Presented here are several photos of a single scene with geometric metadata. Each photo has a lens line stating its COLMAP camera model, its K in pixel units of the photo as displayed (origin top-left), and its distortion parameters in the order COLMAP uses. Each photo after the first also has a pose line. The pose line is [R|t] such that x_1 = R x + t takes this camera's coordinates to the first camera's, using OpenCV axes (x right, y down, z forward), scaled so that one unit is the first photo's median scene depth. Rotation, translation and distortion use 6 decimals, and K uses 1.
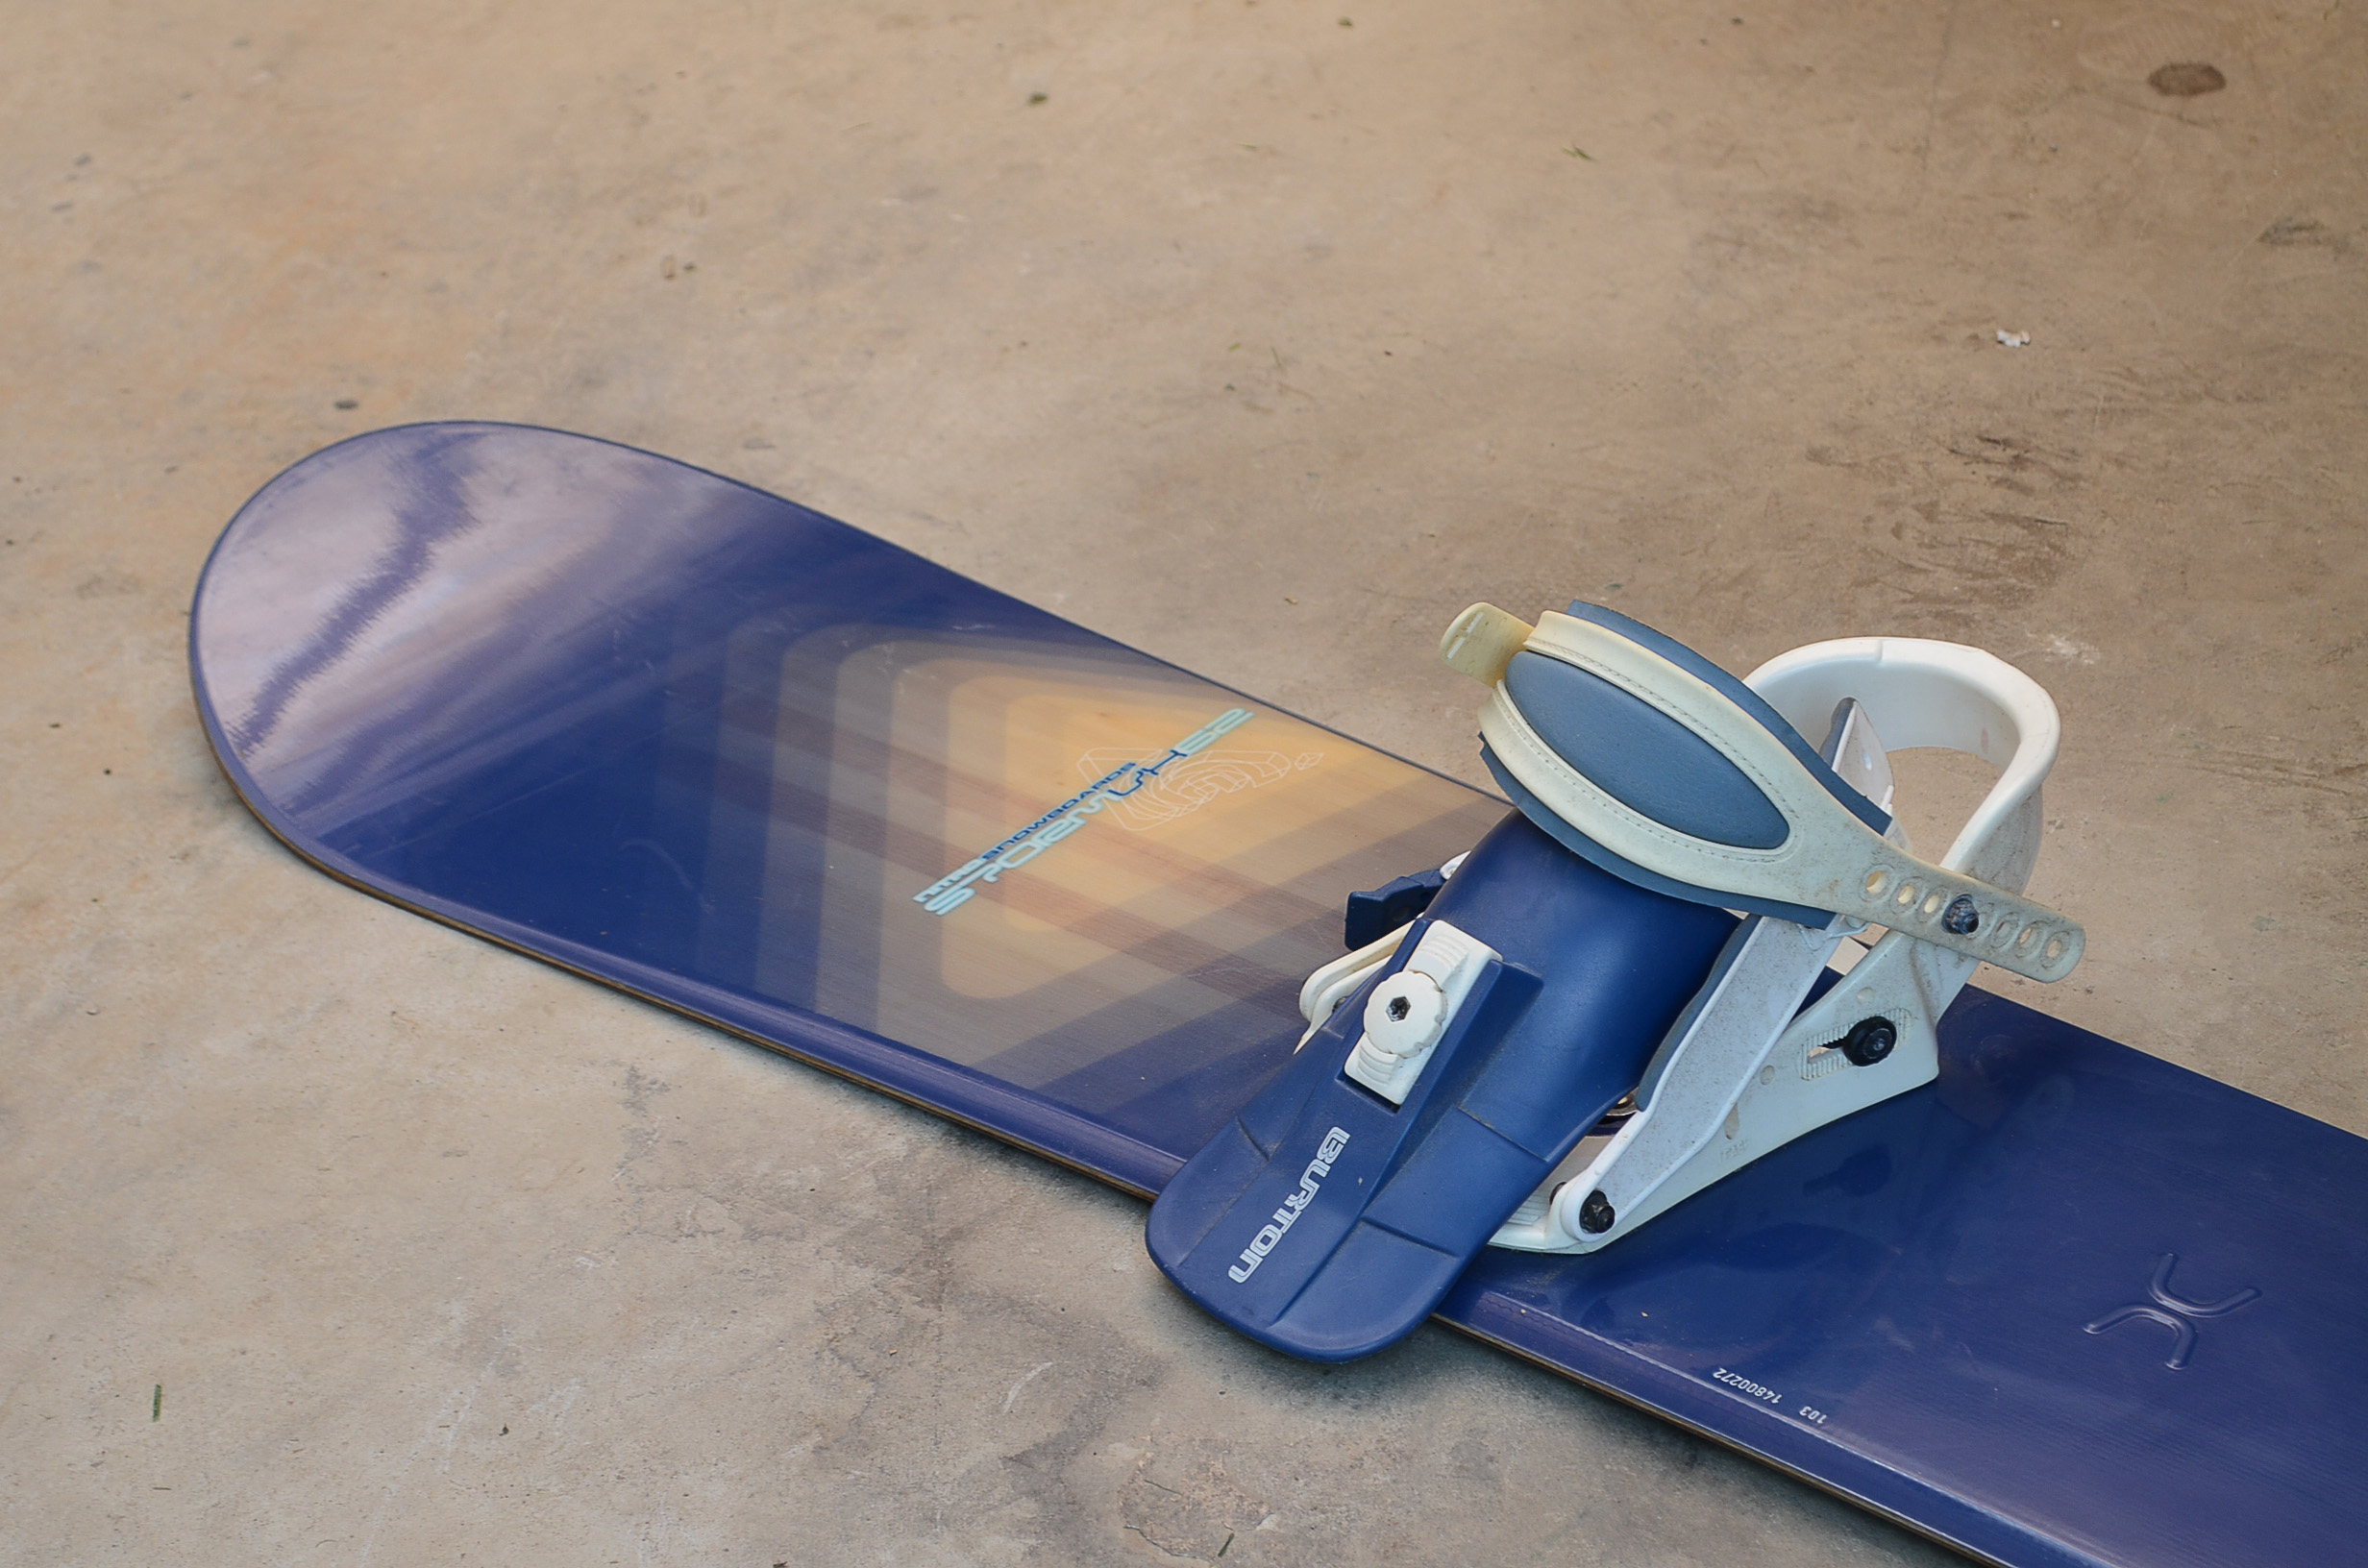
lens RADIAL K [[5504.5, 0, 1184.0], [0, 5504.5, 784.0], [0, 0, 1]] dist [0.045718, 0.124292]
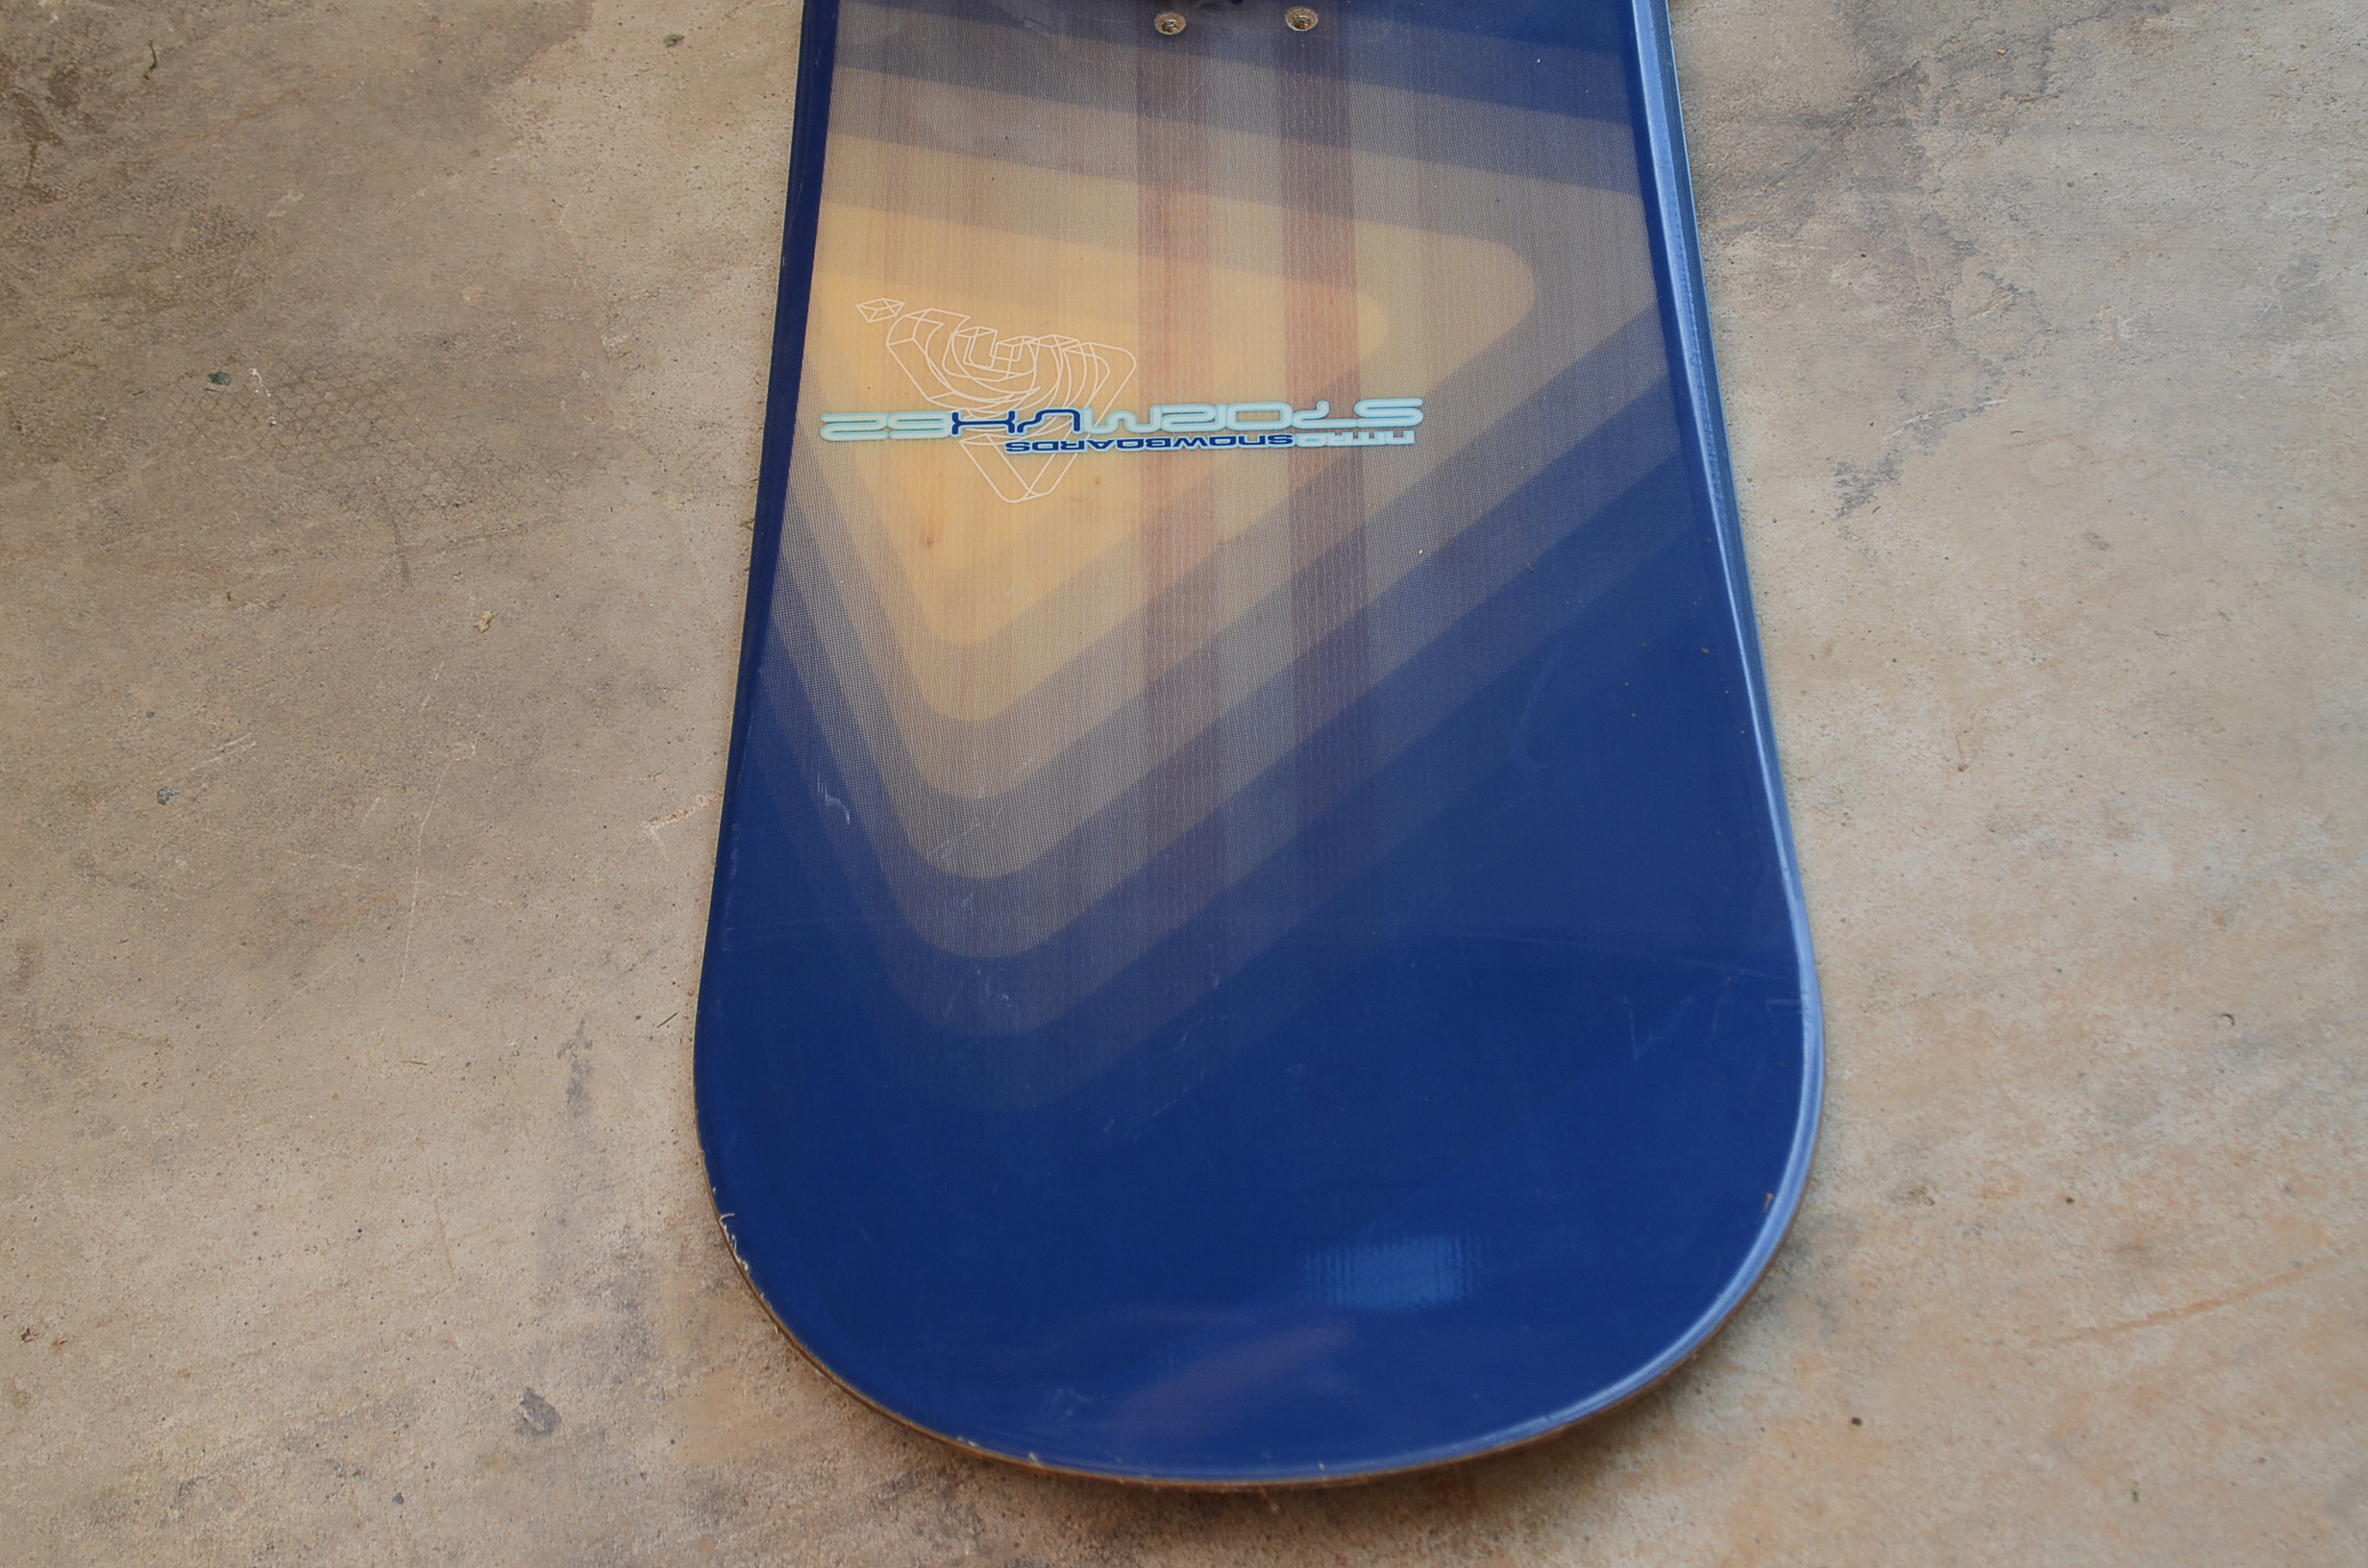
lens RADIAL K [[5504.5, 0, 1184.0], [0, 5504.5, 784.0], [0, 0, 1]] dist [0.045718, 0.124292]
pose [[-0.651326, -0.584472, 0.483908, -0.459197], [0.430863, 0.240076, 0.869897, -0.703516], [-0.624605, 0.775084, 0.095459, 0.998590]]
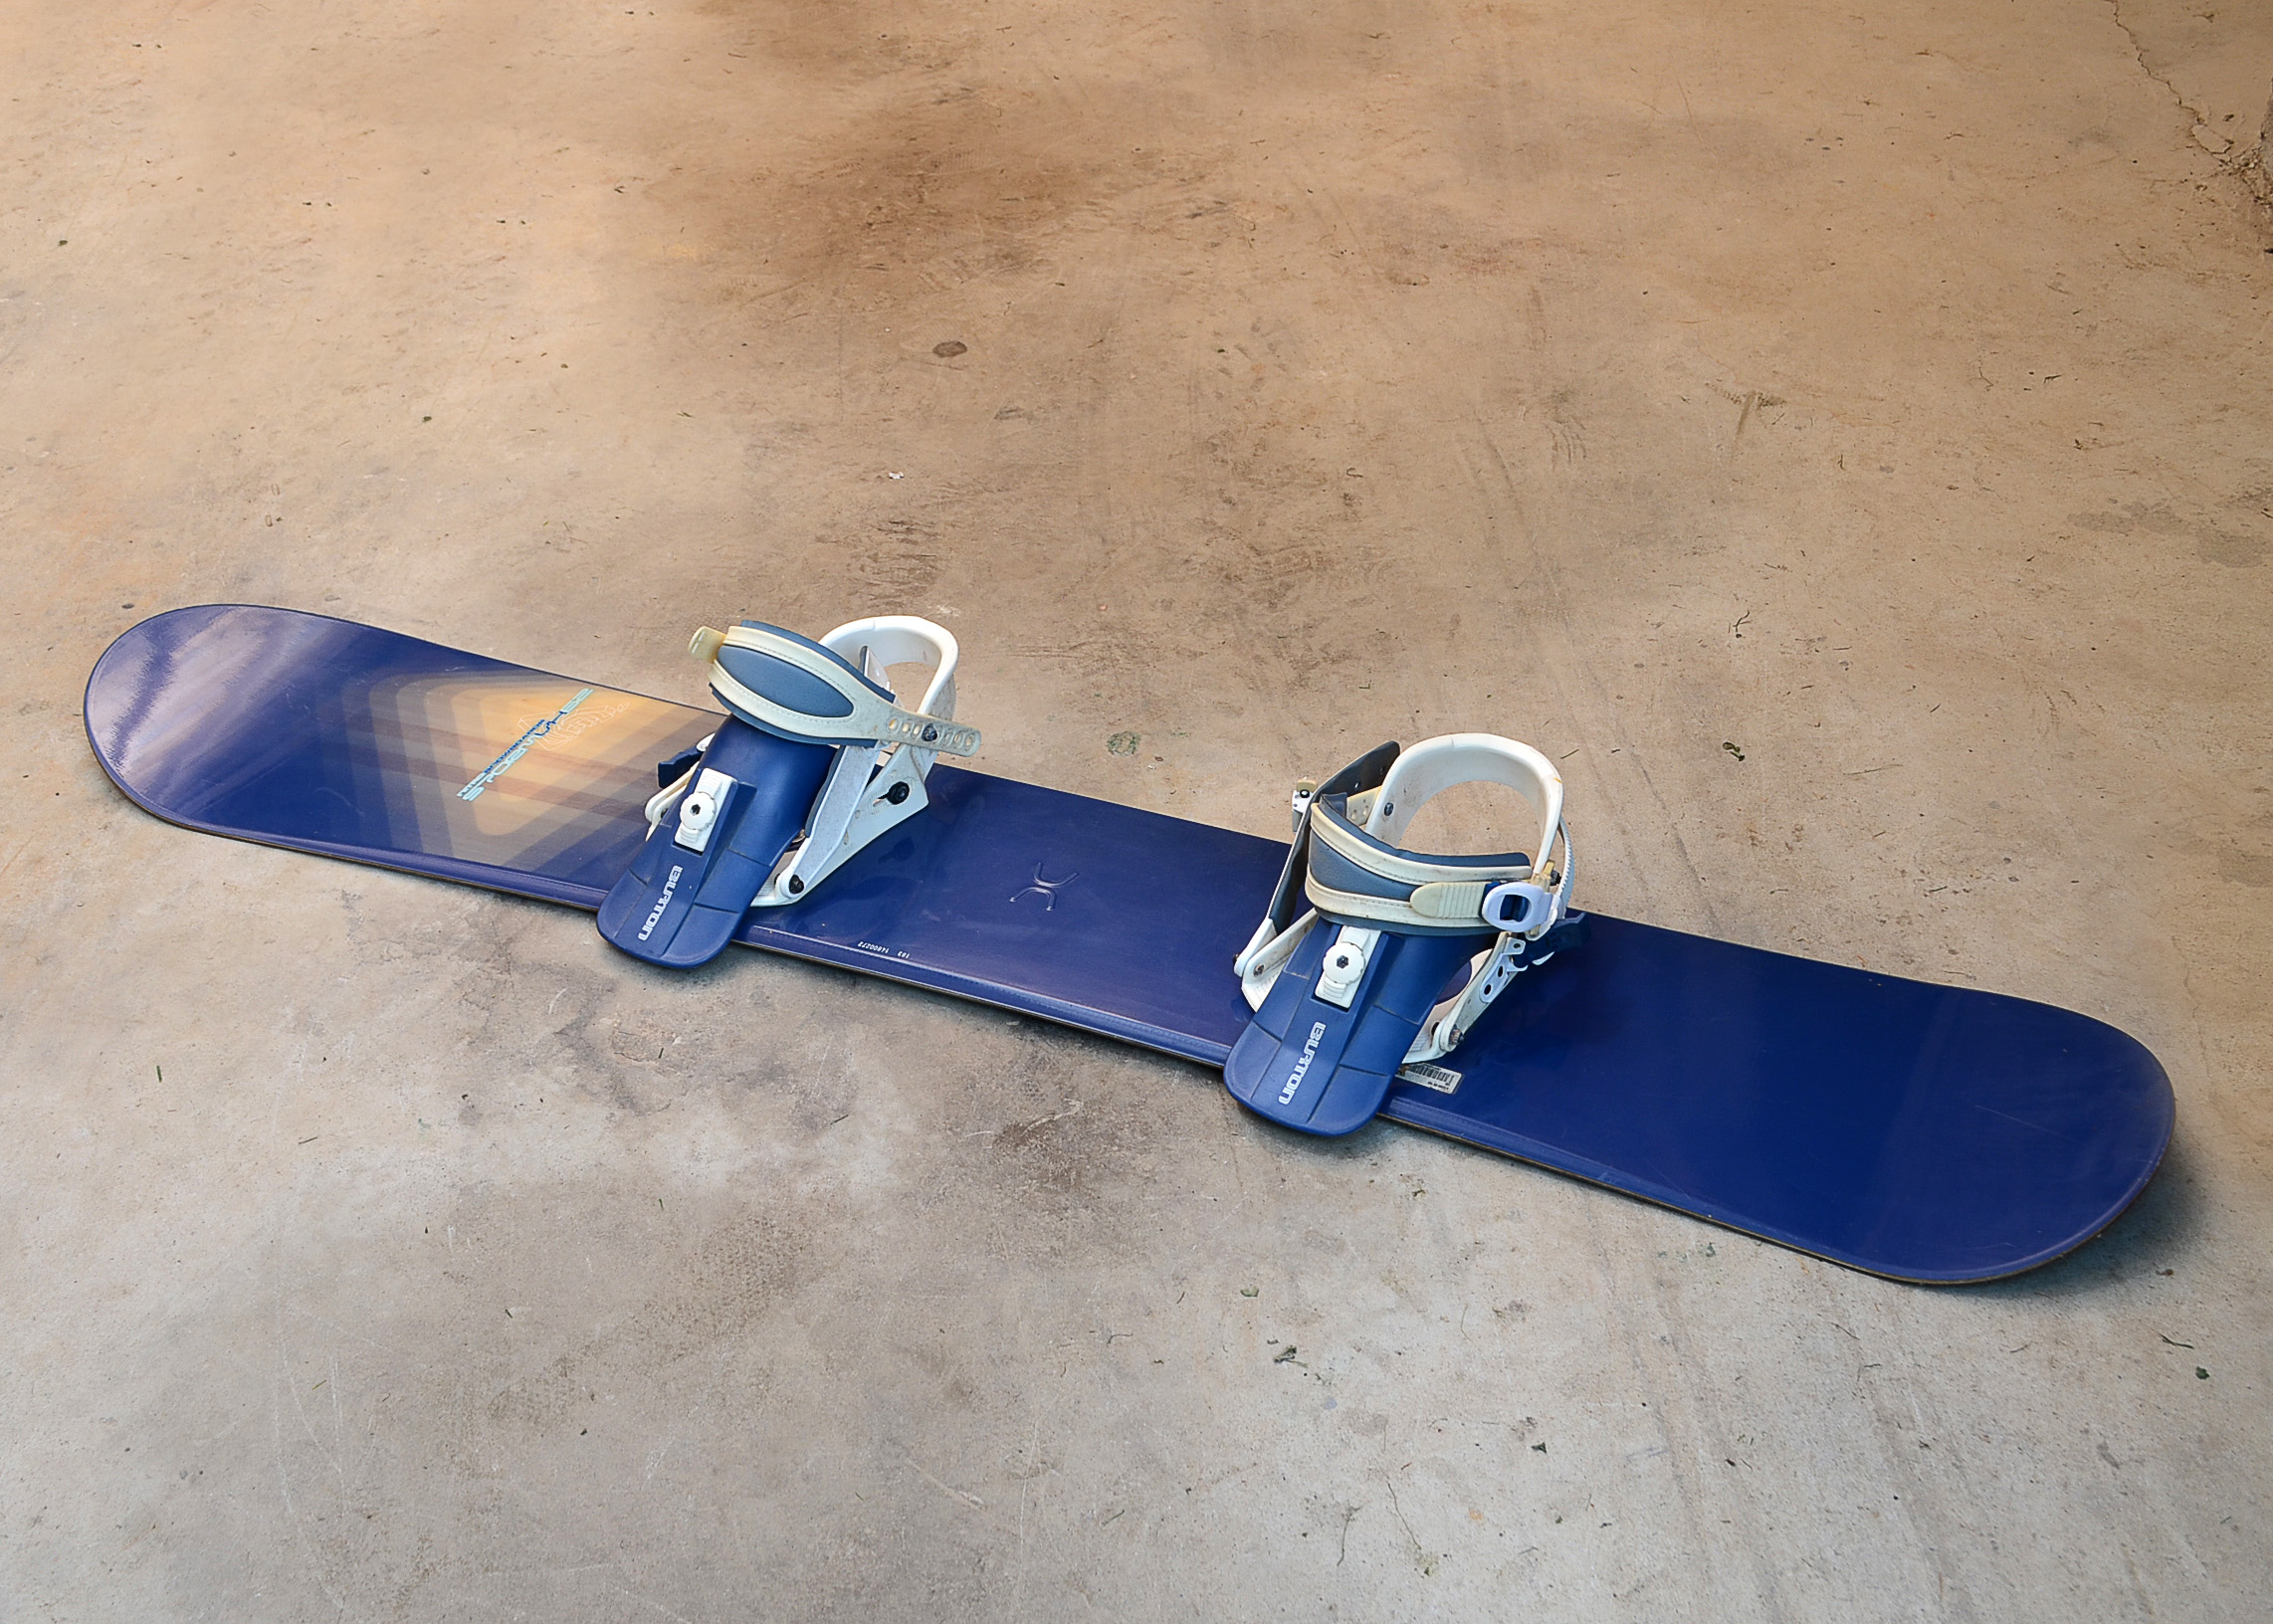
lens RADIAL K [[2708.5, 0, 1136.5], [0, 2708.5, 812.0], [0, 0, 1]] dist [-0.050872, 0.001759]
pose [[0.958882, -0.152021, 0.239657, -0.049012], [0.140267, 0.987947, 0.065468, -0.005171], [-0.246720, -0.029160, 0.968648, -0.111503]]
